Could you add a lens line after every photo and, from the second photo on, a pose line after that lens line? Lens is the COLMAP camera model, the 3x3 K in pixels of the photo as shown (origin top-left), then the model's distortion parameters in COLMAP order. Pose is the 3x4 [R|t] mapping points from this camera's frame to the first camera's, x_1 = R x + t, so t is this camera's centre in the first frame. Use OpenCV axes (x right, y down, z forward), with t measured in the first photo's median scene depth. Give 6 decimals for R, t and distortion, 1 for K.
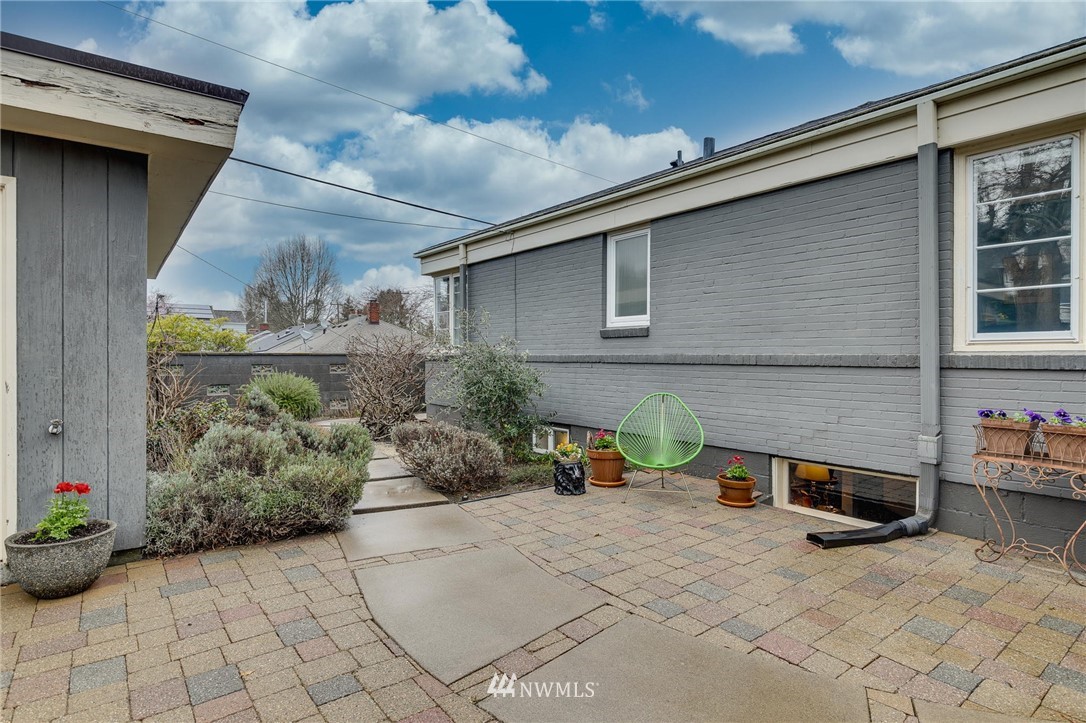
lens RADIAL K [[574.0, 0, 543.0], [0, 574.0, 361.5], [0, 0, 1]] dist [-0.001936, 0.000473]
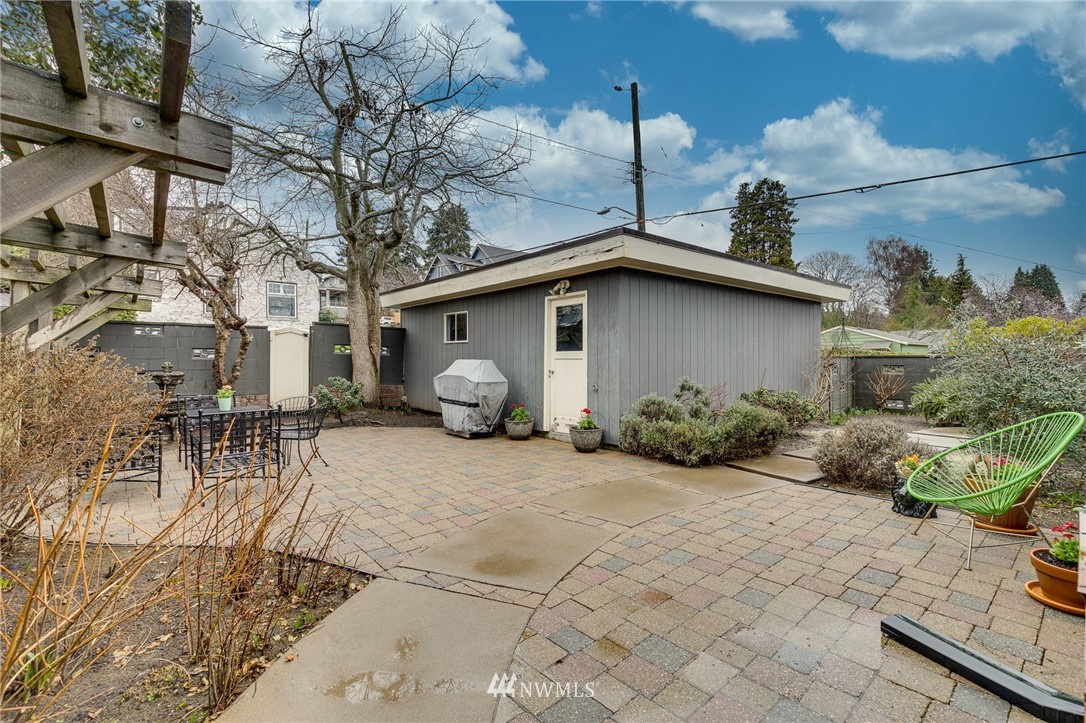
lens RADIAL K [[497.1, 0, 543.0], [0, 497.1, 361.5], [0, 0, 1]] dist [-0.002257, -0.000585]
pose [[0.043937, 0.002661, -0.999031, 0.971531], [-0.003276, 0.999991, 0.002520, -0.000687], [0.999029, 0.003163, 0.043945, 0.514516]]
